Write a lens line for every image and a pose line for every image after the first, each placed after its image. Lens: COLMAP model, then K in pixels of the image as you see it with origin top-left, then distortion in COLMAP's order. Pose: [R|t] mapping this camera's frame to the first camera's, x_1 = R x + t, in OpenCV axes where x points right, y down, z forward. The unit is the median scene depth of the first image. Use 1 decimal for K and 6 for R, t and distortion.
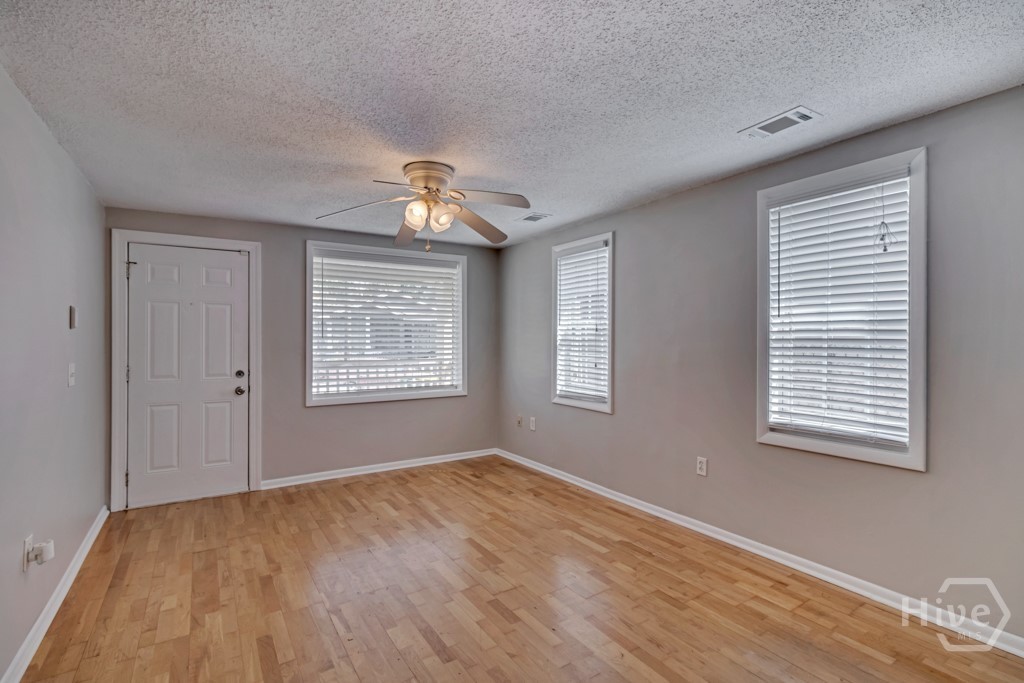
lens RADIAL K [[482.6, 0, 512.1], [0, 482.6, 338.4], [0, 0, 1]] dist [0.001528, 0.000436]
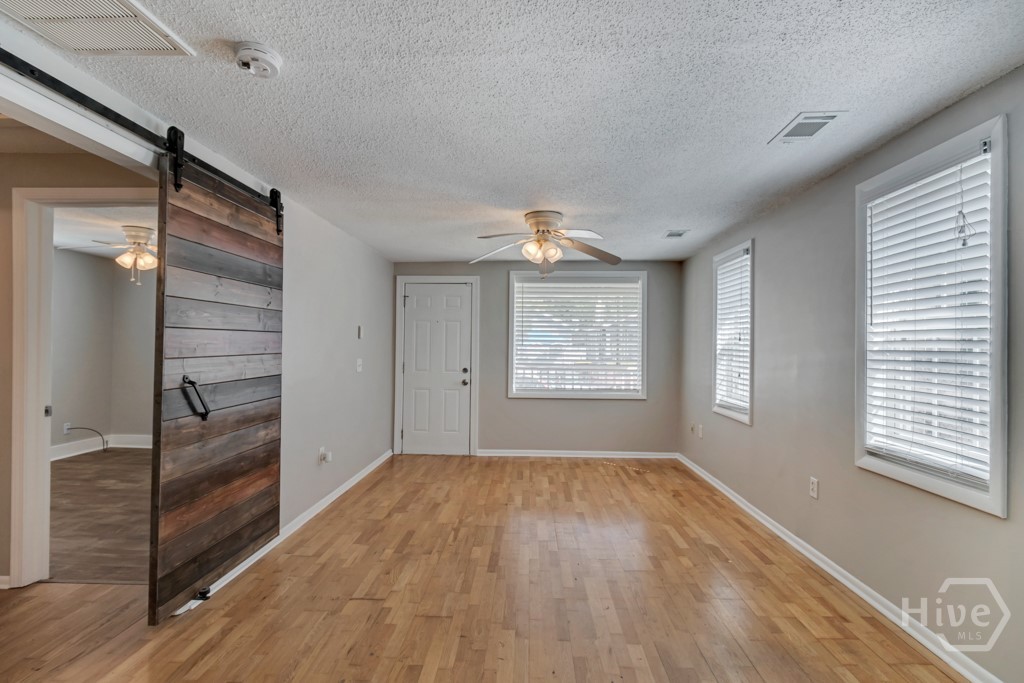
lens RADIAL K [[476.7, 0, 513.2], [0, 476.7, 338.6], [0, 0, 1]] dist [-0.001196, -0.000200]
pose [[0.821642, -0.000023, -0.570004, 0.424727], [-0.009447, 0.999862, -0.013658, -0.001814], [0.569926, 0.016607, 0.821528, -0.077230]]
